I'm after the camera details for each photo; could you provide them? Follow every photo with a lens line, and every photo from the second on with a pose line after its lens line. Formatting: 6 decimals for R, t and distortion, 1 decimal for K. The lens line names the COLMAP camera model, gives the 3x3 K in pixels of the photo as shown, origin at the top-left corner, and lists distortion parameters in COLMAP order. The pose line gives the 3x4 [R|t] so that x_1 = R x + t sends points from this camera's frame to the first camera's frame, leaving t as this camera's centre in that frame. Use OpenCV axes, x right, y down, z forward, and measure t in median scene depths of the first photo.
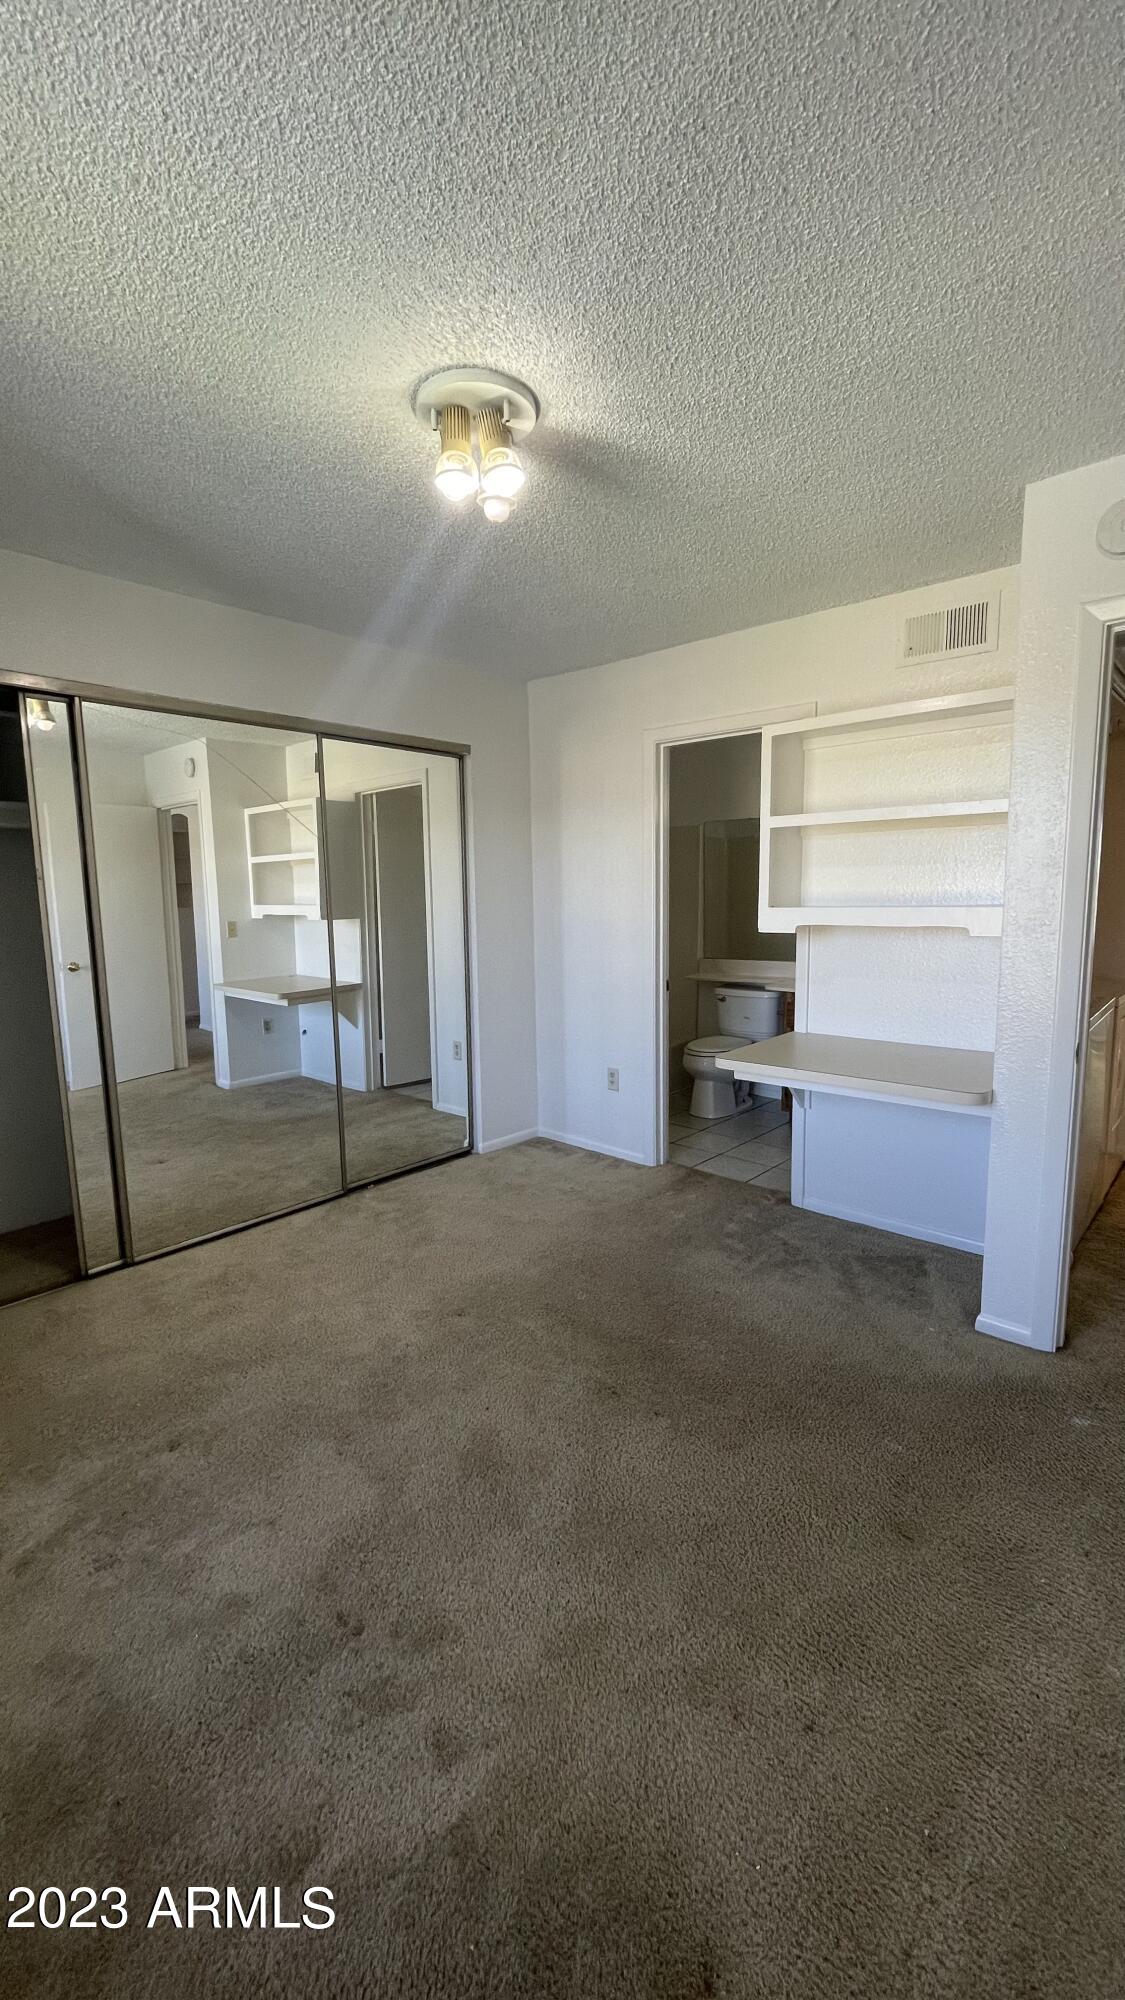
lens RADIAL K [[808.4, 0, 570.2], [0, 808.4, 998.9], [0, 0, 1]] dist [-0.001810, -0.000447]
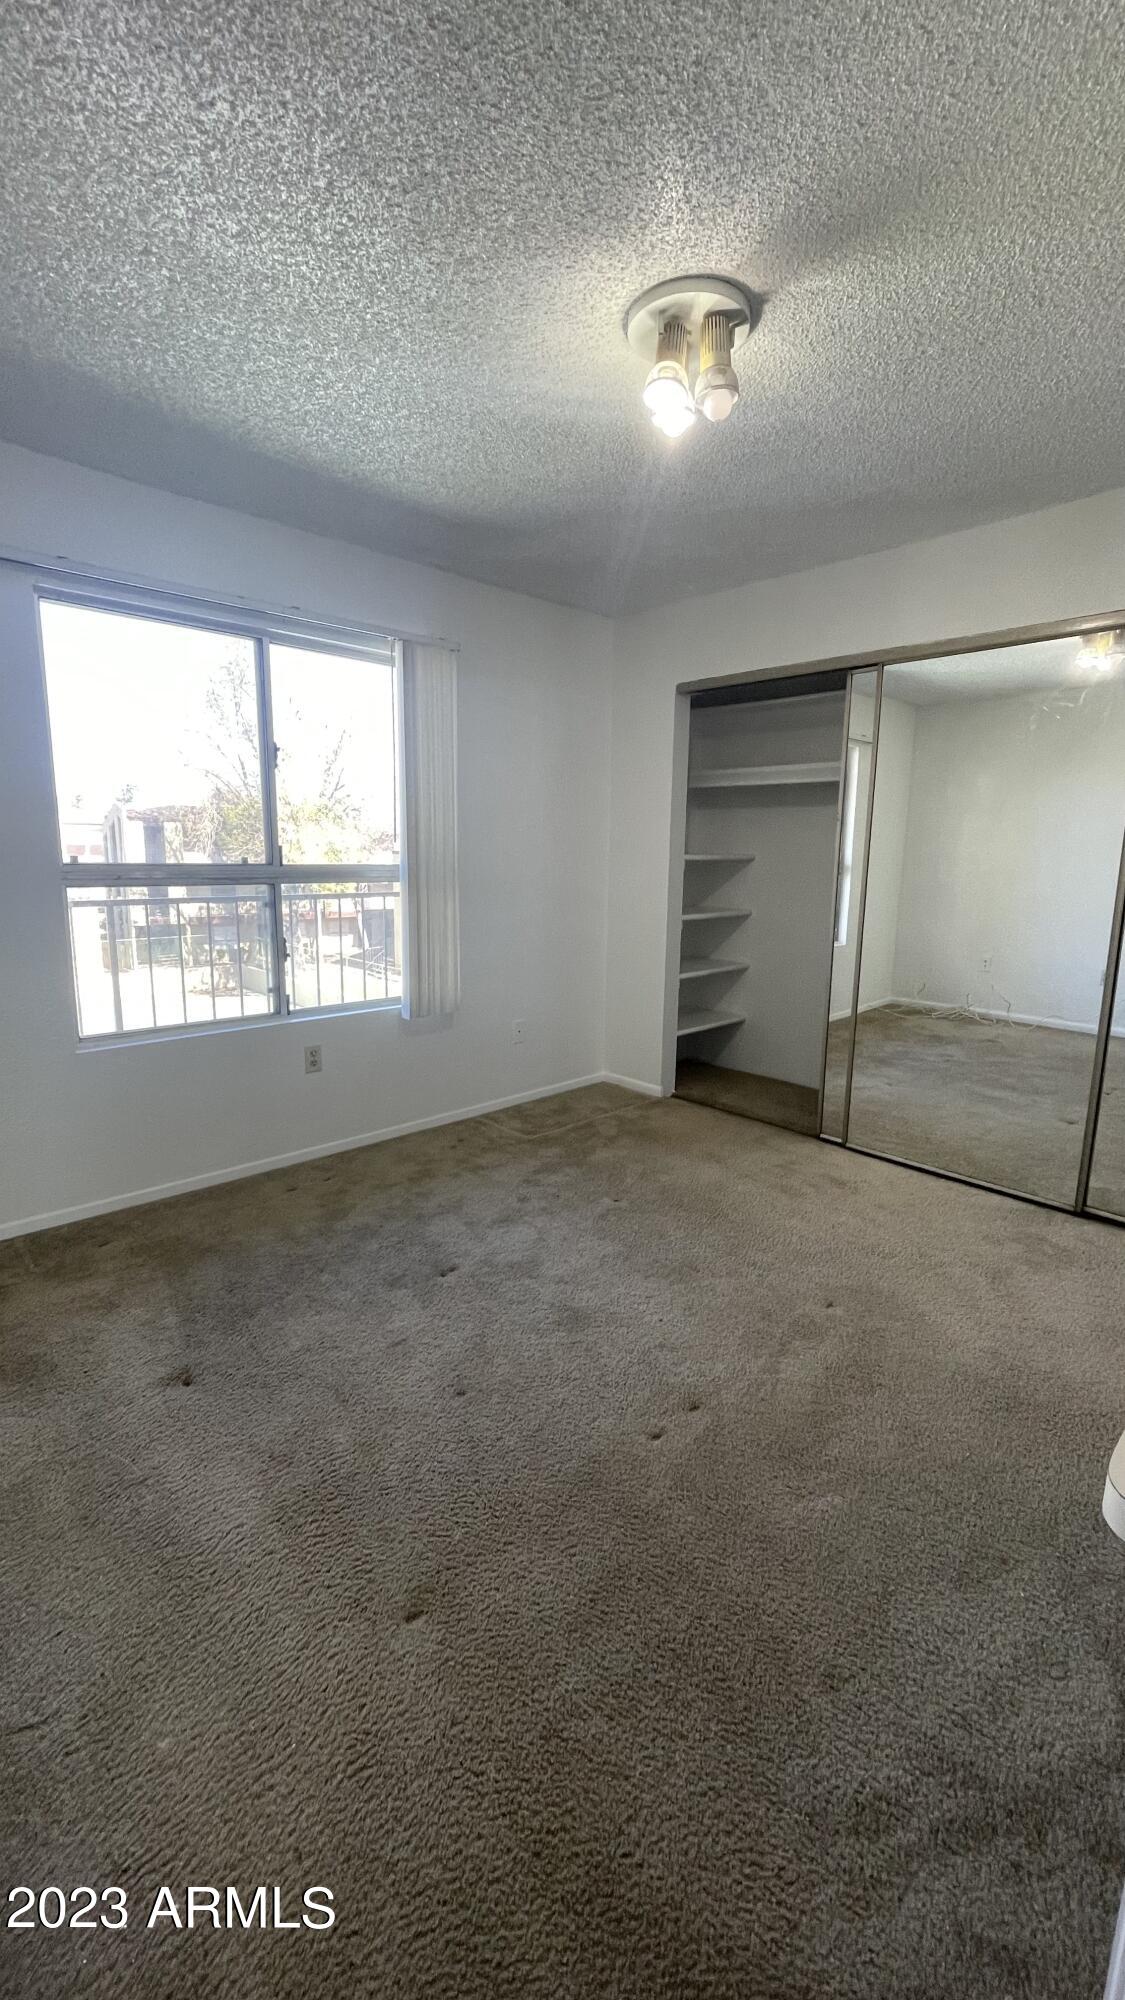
lens RADIAL K [[808.4, 0, 570.5], [0, 808.4, 995.7], [0, 0, 1]] dist [-0.001810, -0.000447]
pose [[-0.086585, 0.188015, -0.978342, 0.682867], [-0.141614, 0.969735, 0.198894, -0.075360], [0.986128, 0.155768, -0.057339, 0.699864]]
